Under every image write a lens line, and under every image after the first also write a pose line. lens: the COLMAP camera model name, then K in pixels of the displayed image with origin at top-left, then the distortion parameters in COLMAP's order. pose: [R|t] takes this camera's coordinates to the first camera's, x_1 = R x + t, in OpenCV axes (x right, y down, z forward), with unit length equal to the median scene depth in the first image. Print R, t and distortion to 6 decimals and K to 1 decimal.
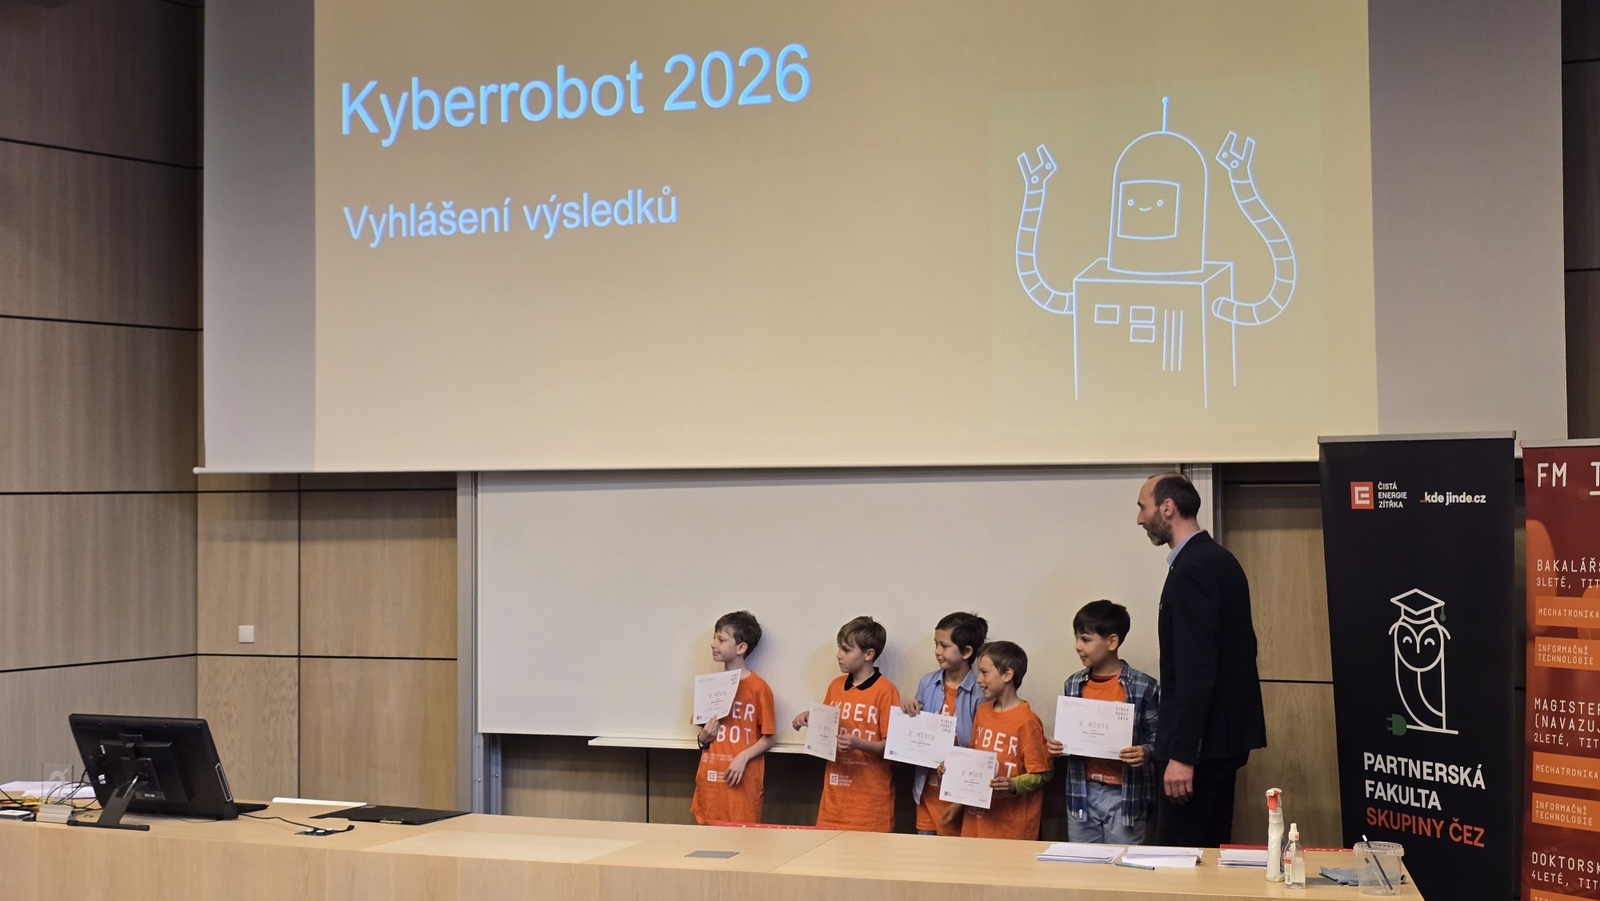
lens RADIAL K [[2072.9, 0, 800.0], [0, 2072.9, 450.5], [0, 0, 1]] dist [0.170742, -0.529492]
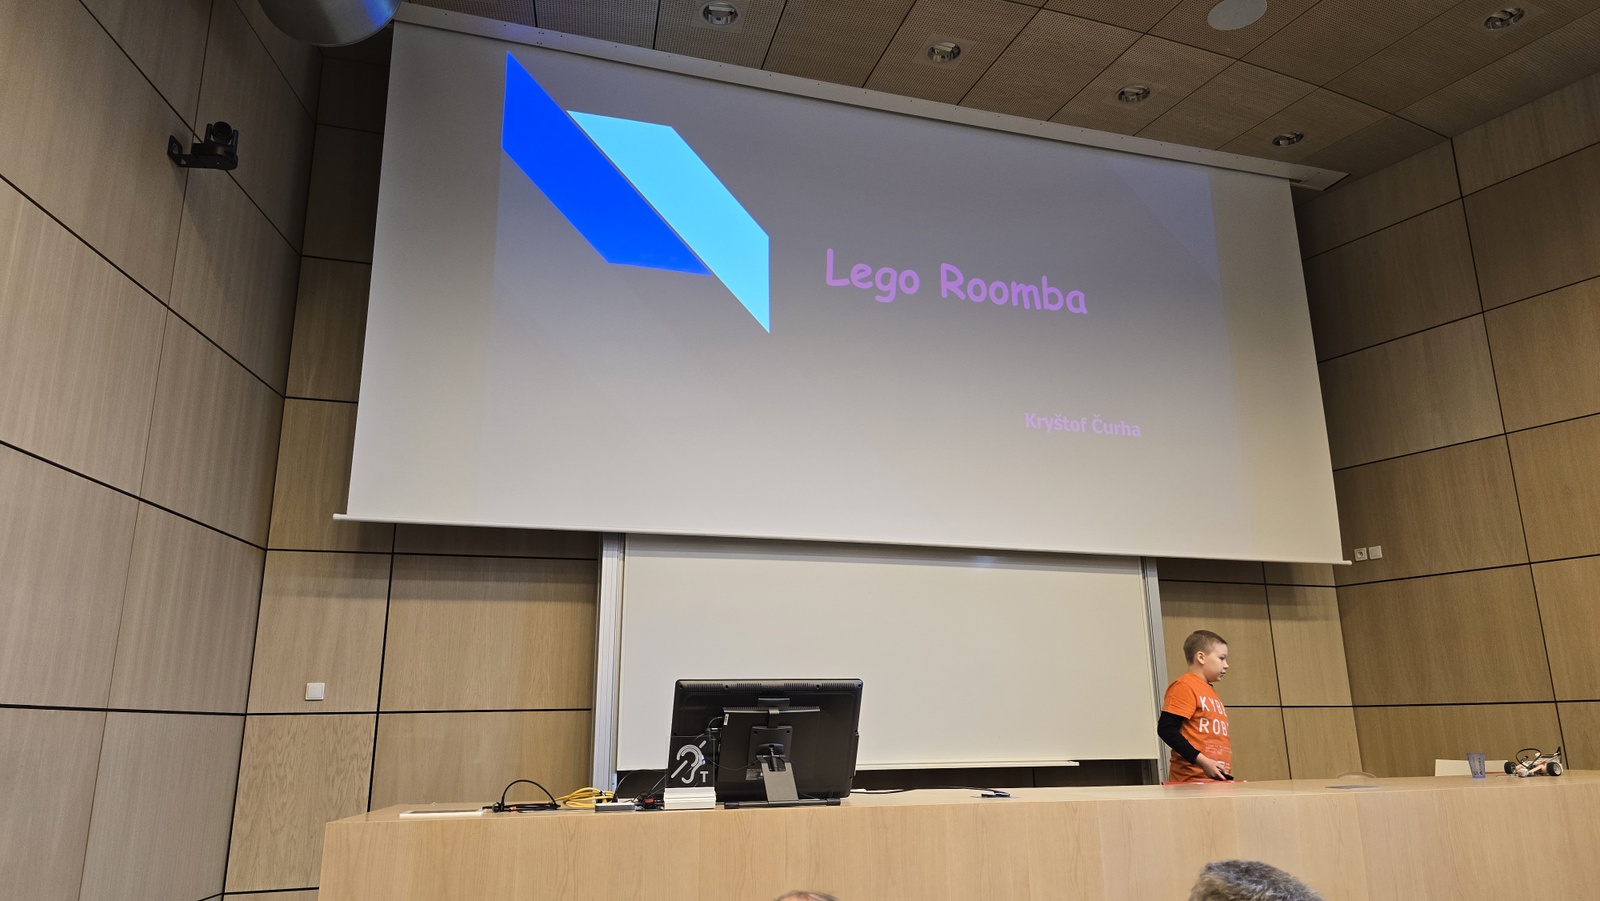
lens RADIAL K [[1060.4, 0, 800.0], [0, 1060.4, 450.5], [0, 0, 1]] dist [0.056752, -0.042354]
pose [[0.773371, 0.158916, 0.613712, -0.429799], [-0.006567, 0.970028, -0.242906, 0.101622], [-0.633919, 0.183827, 0.751235, 0.453684]]
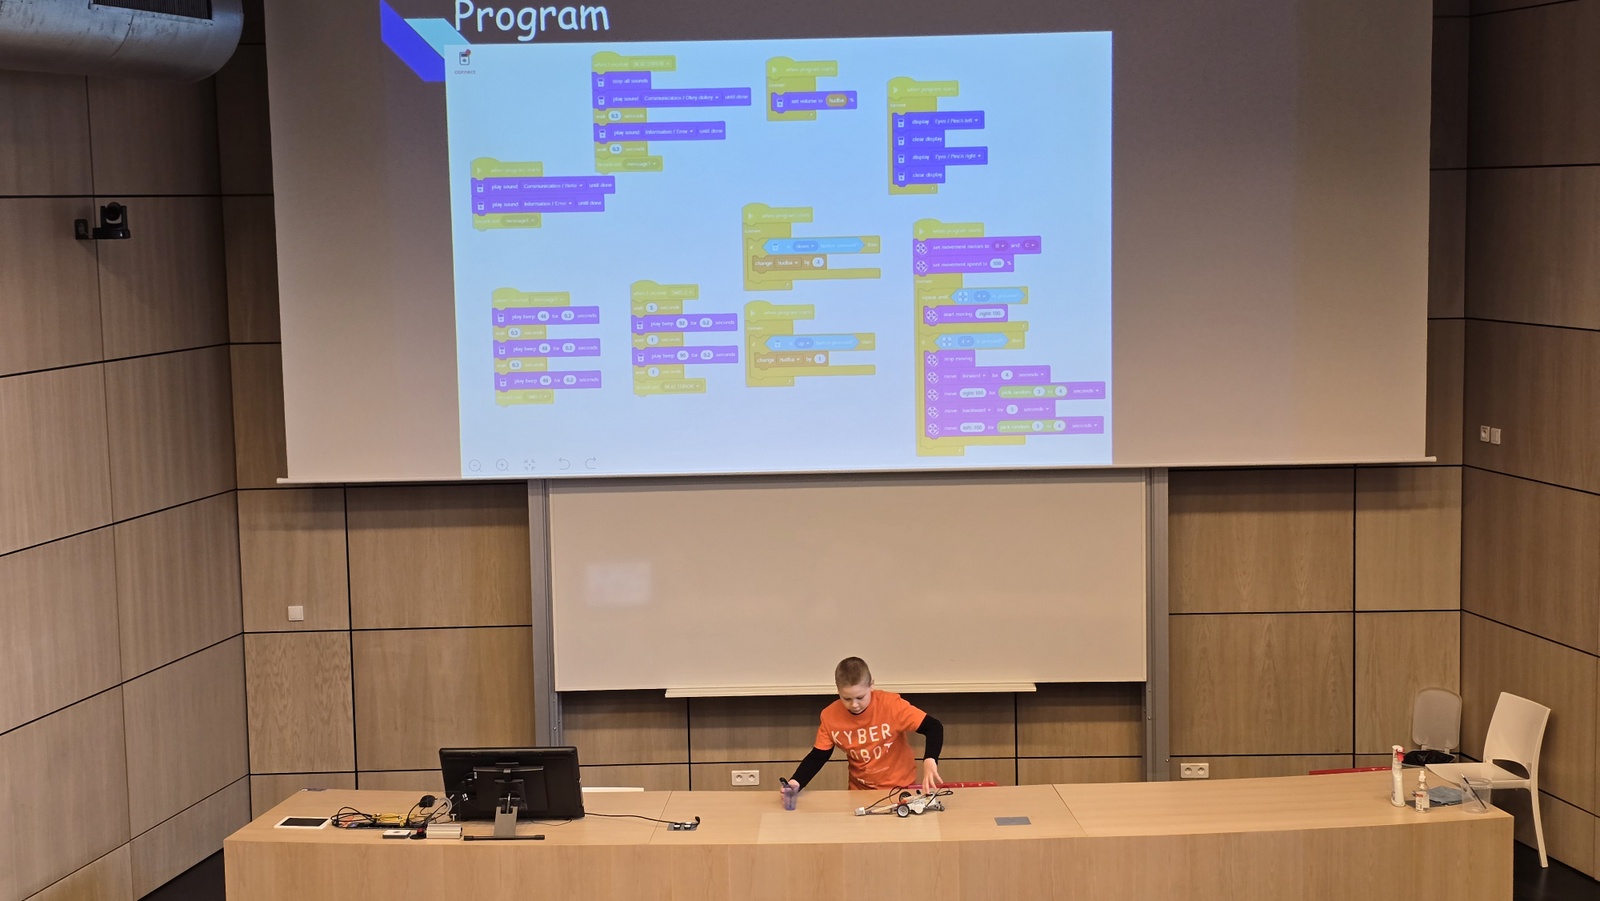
lens RADIAL K [[2074.8, 0, 779.4], [0, 2074.8, 448.0], [0, 0, 1]] dist [0.172276, -0.549129]
pose [[0.934132, -0.052689, 0.353017, -0.424685], [0.006191, 0.991288, 0.131570, -0.151125], [-0.356874, -0.120718, 0.926320, -0.130428]]
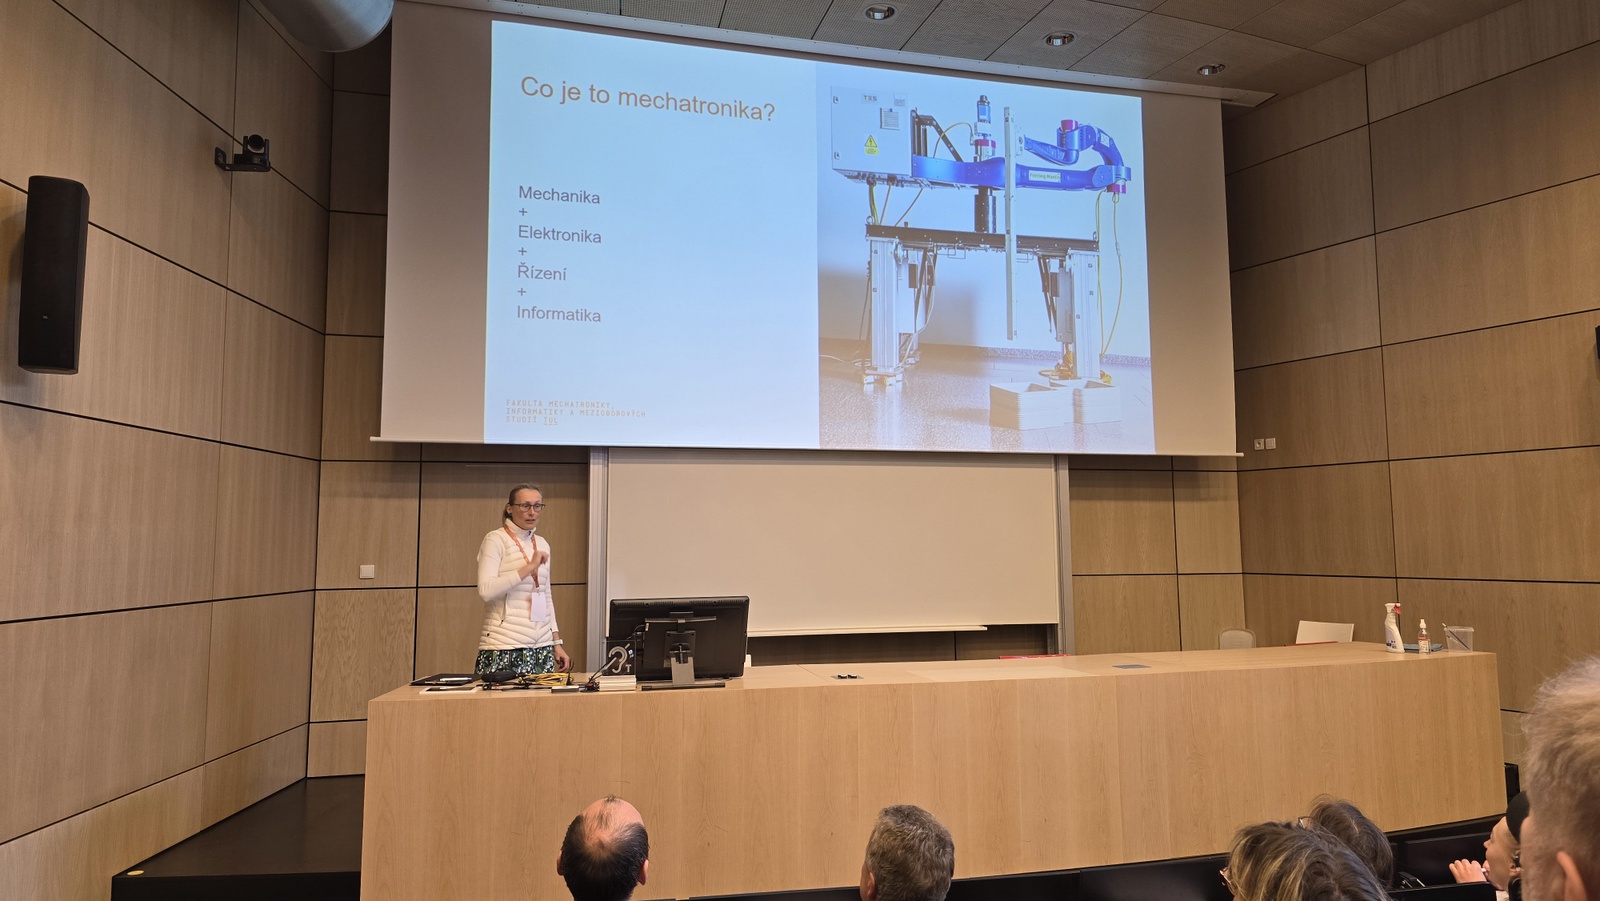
lens RADIAL K [[1060.0, 0, 797.6], [0, 1060.0, 441.1], [0, 0, 1]] dist [0.043212, -0.006025]
pose [[0.802190, 0.059312, 0.594115, -0.456984], [-0.010861, 0.996339, -0.084803, 0.062132], [-0.596970, 0.061575, 0.799897, 0.323619]]
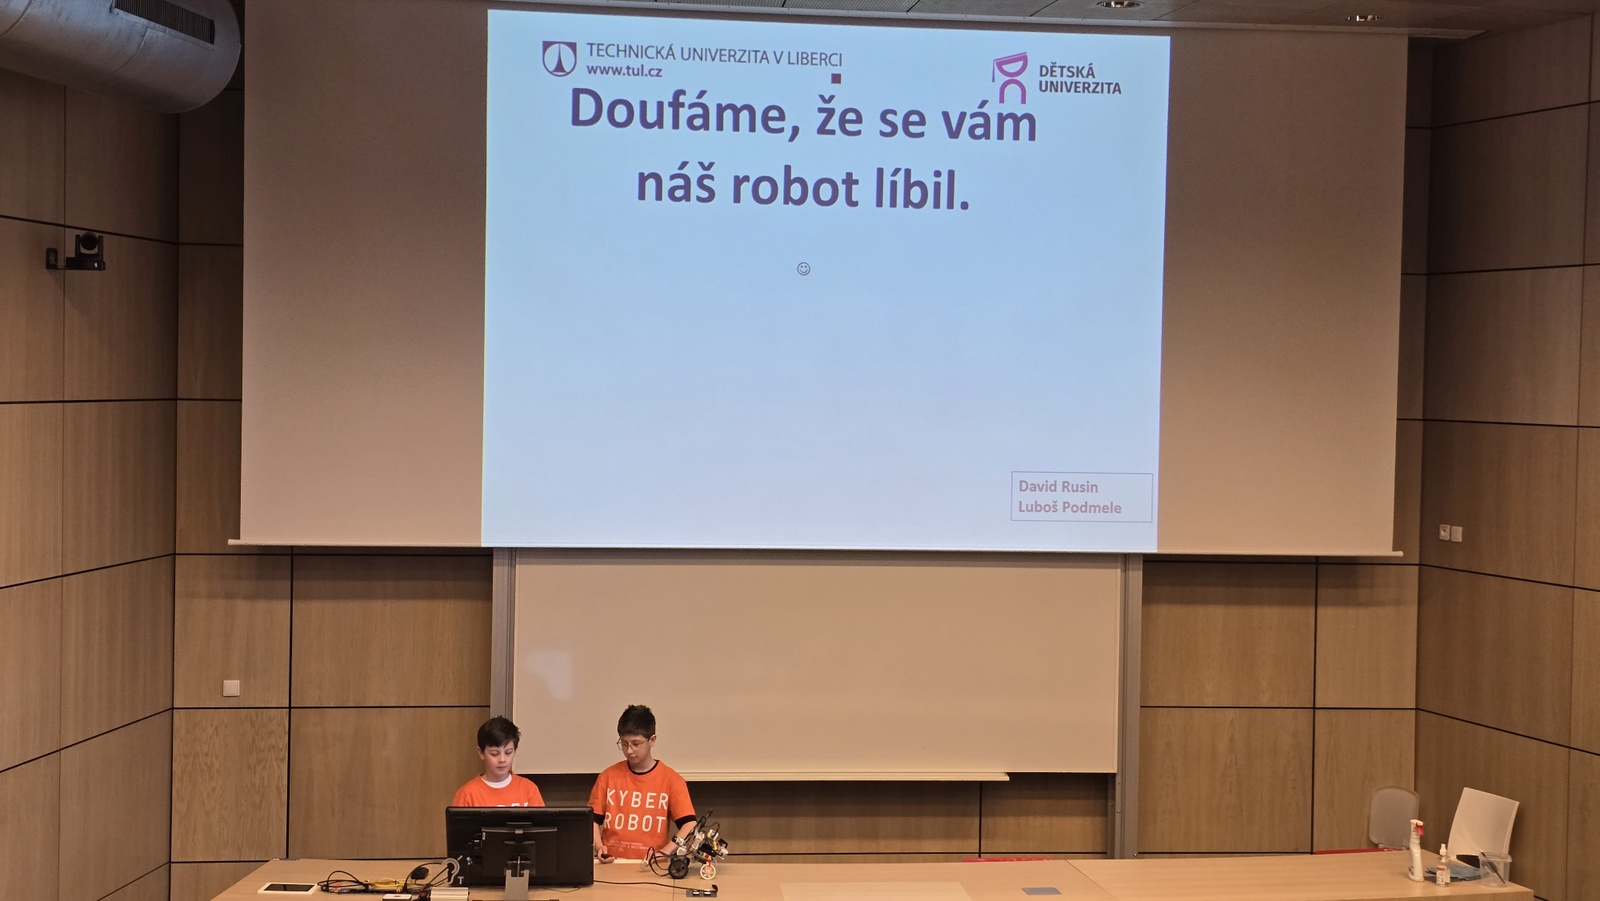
lens RADIAL K [[2072.9, 0, 800.0], [0, 2072.9, 450.5], [0, 0, 1]] dist [0.170742, -0.529492]
pose [[0.884601, 0.008451, 0.466273, -0.518296], [-0.034603, 0.998269, 0.047554, -0.095382], [-0.465064, -0.058200, 0.883362, -0.066900]]
